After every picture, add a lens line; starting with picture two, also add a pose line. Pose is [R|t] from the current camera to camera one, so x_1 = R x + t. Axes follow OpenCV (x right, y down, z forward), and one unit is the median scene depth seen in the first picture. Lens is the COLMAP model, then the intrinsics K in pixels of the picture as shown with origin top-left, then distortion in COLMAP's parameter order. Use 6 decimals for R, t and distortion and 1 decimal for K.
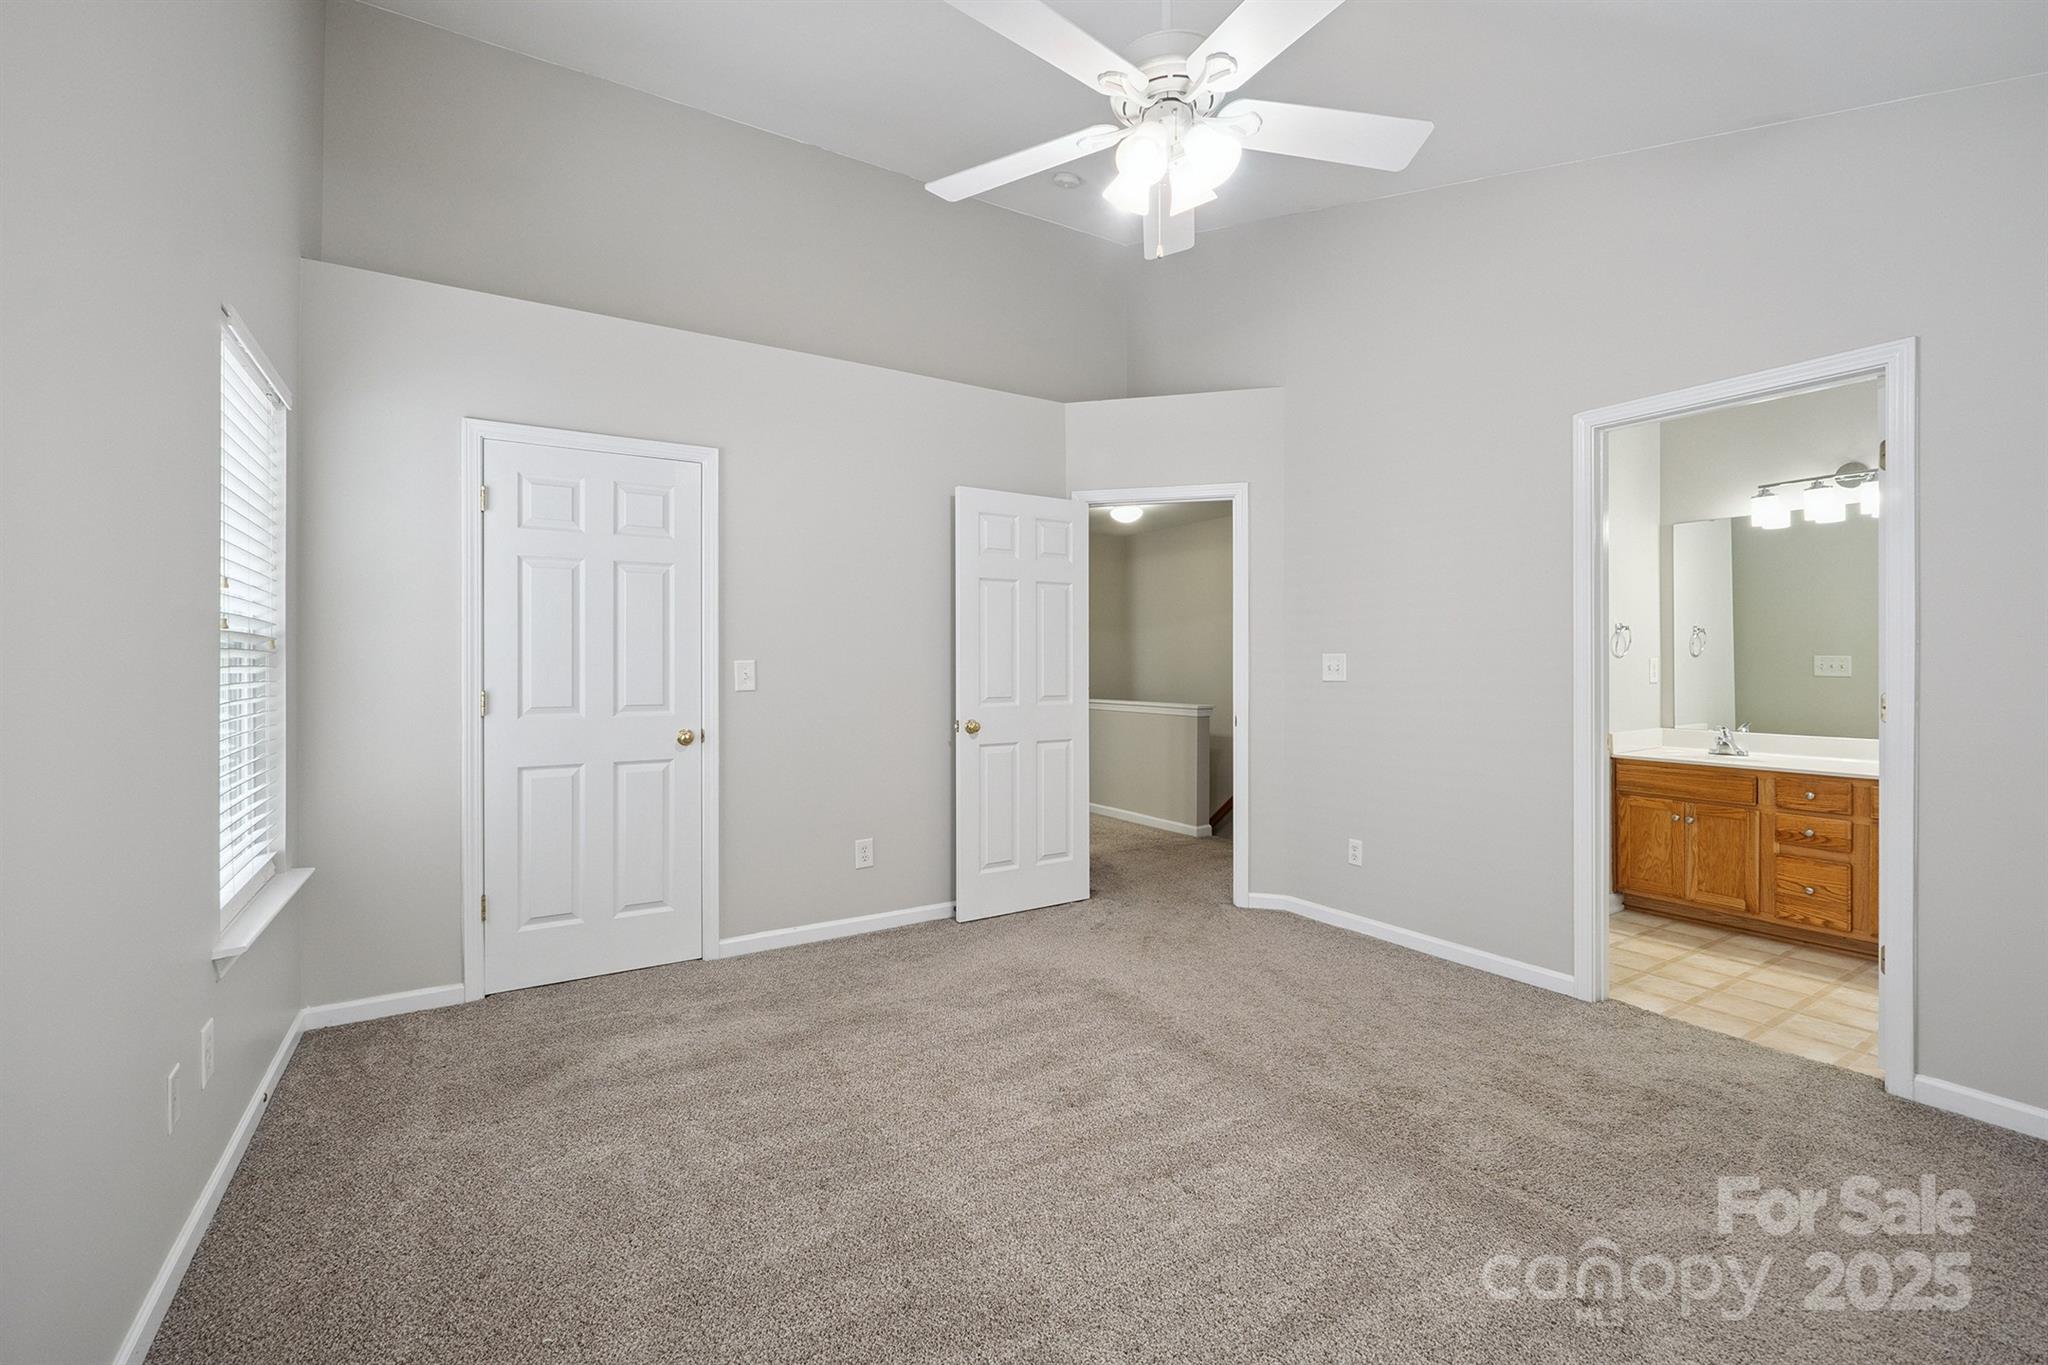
lens RADIAL K [[879.1, 0, 1020.9], [0, 879.1, 674.3], [0, 0, 1]] dist [-0.000213, -0.000828]
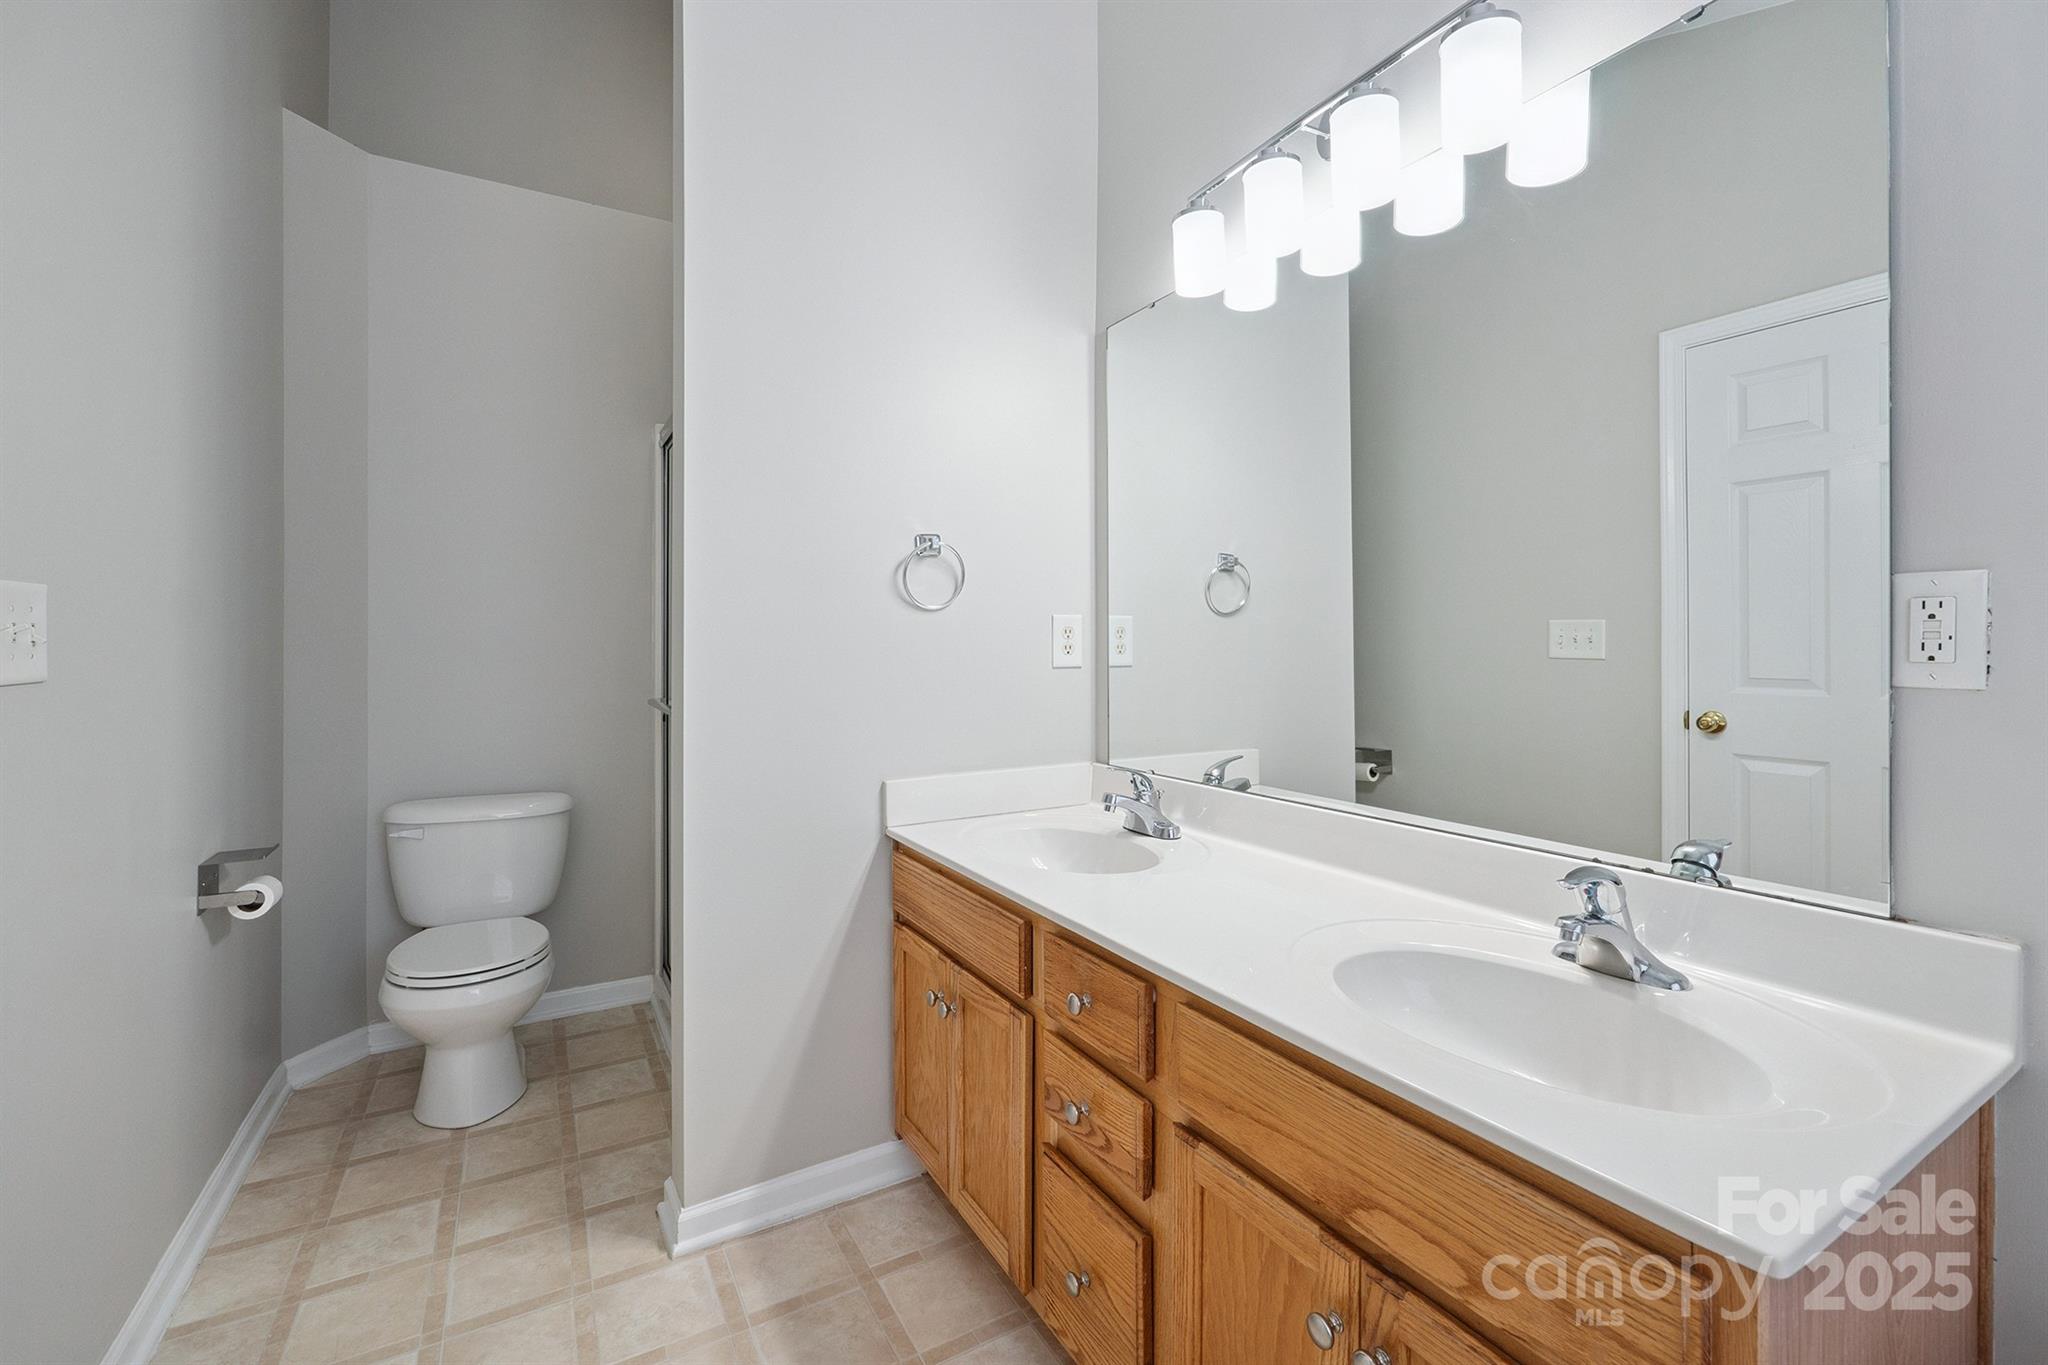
lens RADIAL K [[879.1, 0, 1024.4], [0, 879.1, 667.8], [0, 0, 1]] dist [-0.000213, -0.000828]
pose [[0.999972, 0.002274, -0.007067, 0.571516], [-0.002239, 0.999985, 0.004952, 0.006581], [0.007078, -0.004936, 0.999963, 0.434772]]
